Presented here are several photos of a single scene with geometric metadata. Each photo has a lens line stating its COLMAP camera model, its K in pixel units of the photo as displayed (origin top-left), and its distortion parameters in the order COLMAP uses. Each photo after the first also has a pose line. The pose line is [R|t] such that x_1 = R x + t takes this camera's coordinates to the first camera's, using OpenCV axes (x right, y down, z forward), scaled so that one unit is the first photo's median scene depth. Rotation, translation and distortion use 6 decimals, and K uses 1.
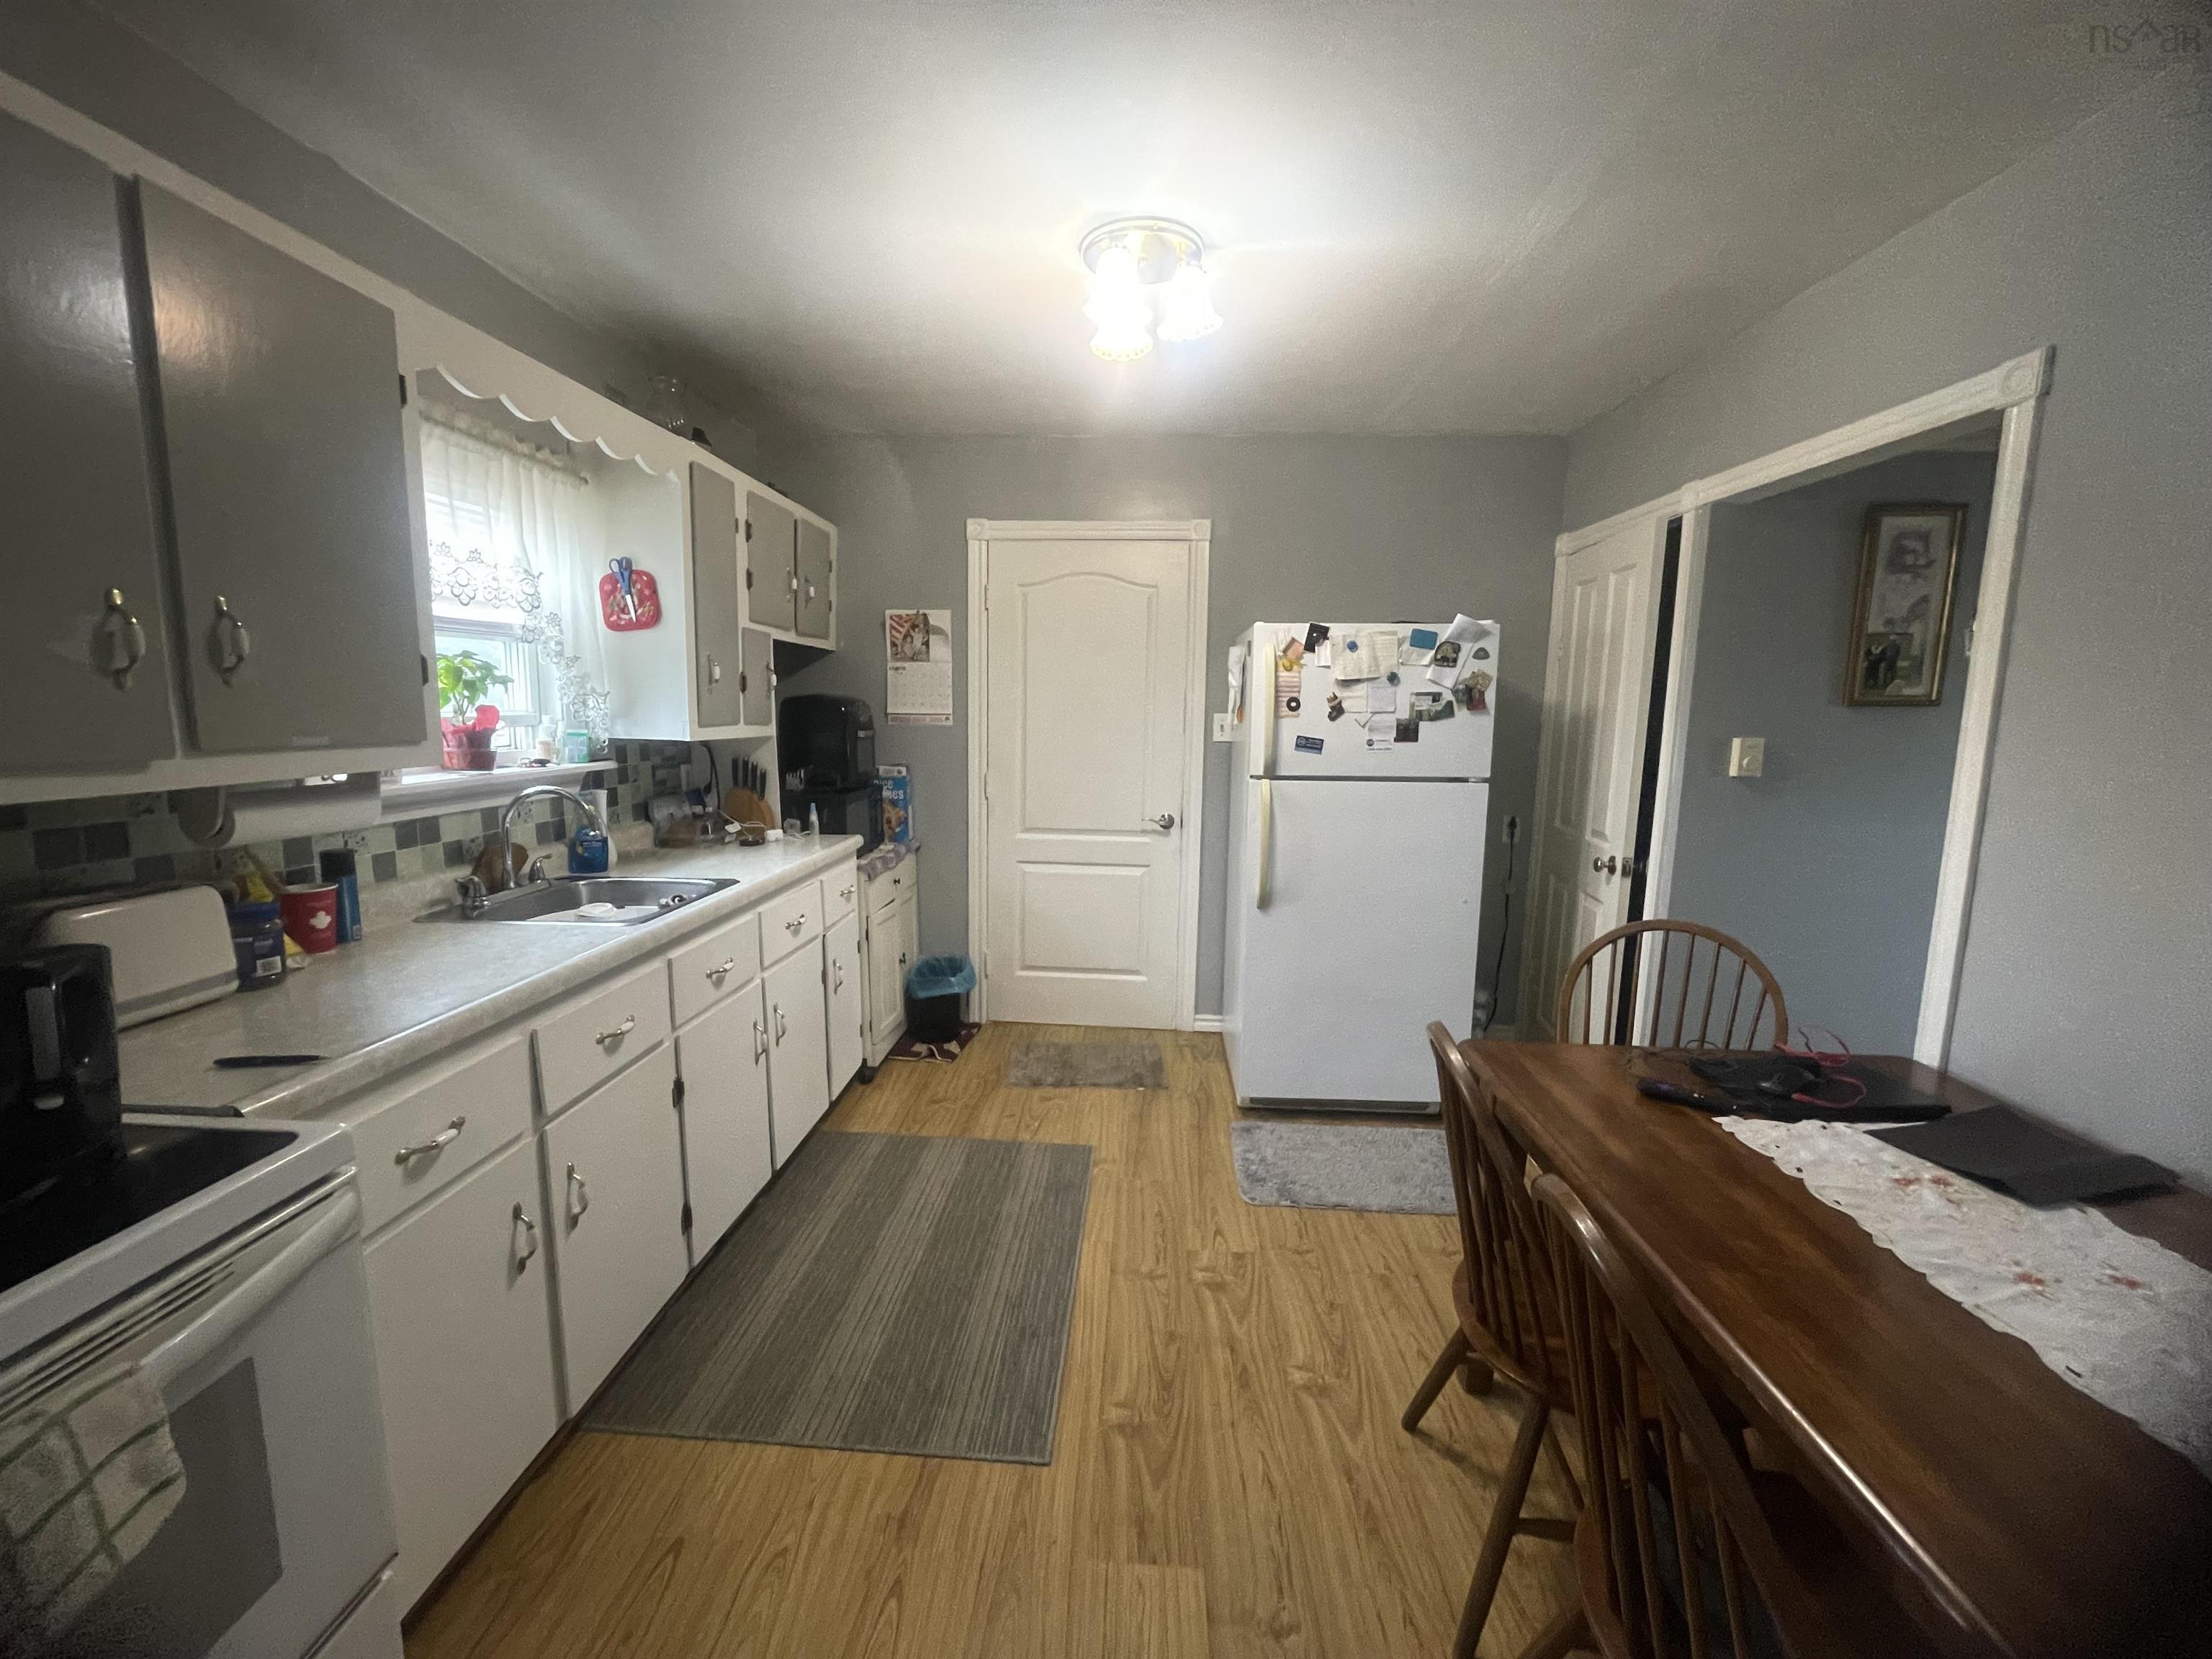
lens RADIAL K [[887.4, 0, 1097.4], [0, 887.4, 824.6], [0, 0, 1]] dist [-0.001114, -0.000223]
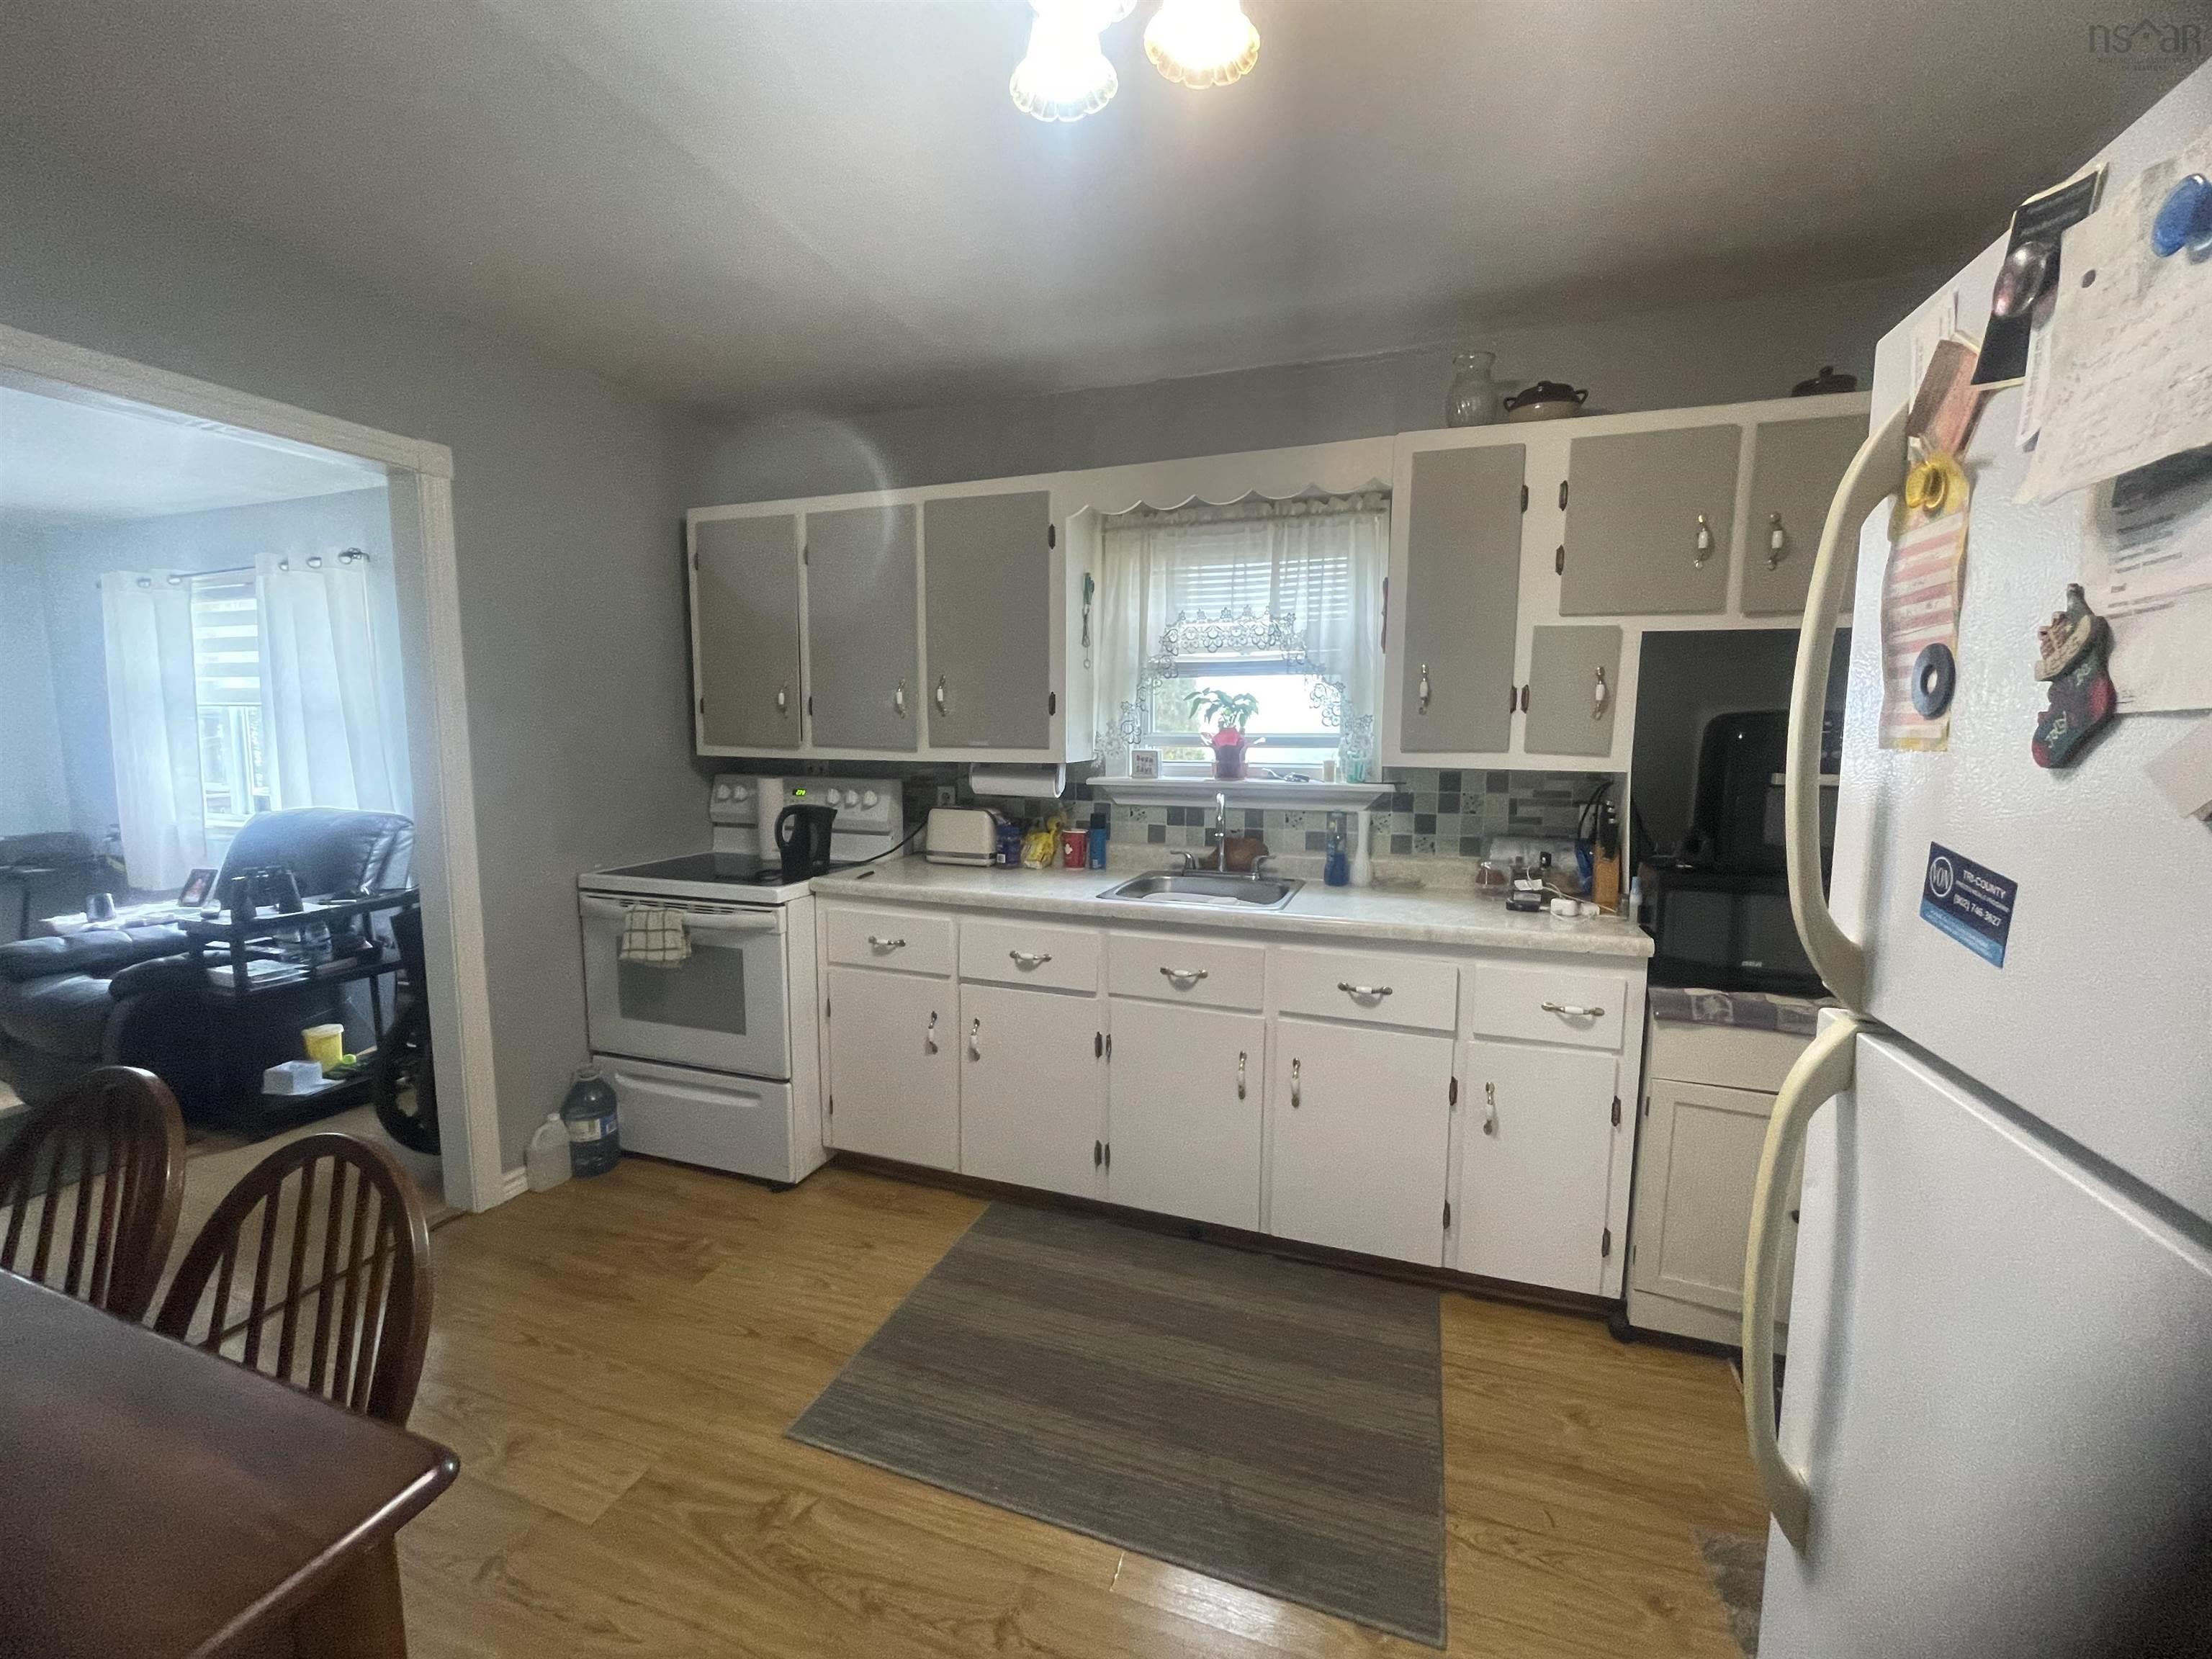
lens RADIAL K [[887.4, 0, 1097.4], [0, 887.4, 824.6], [0, 0, 1]] dist [-0.001114, -0.000223]
pose [[-0.267935, 0.089652, -0.959257, 0.635451], [-0.141430, 0.981215, 0.131207, -0.143146], [0.953000, 0.170822, -0.250222, 1.205705]]
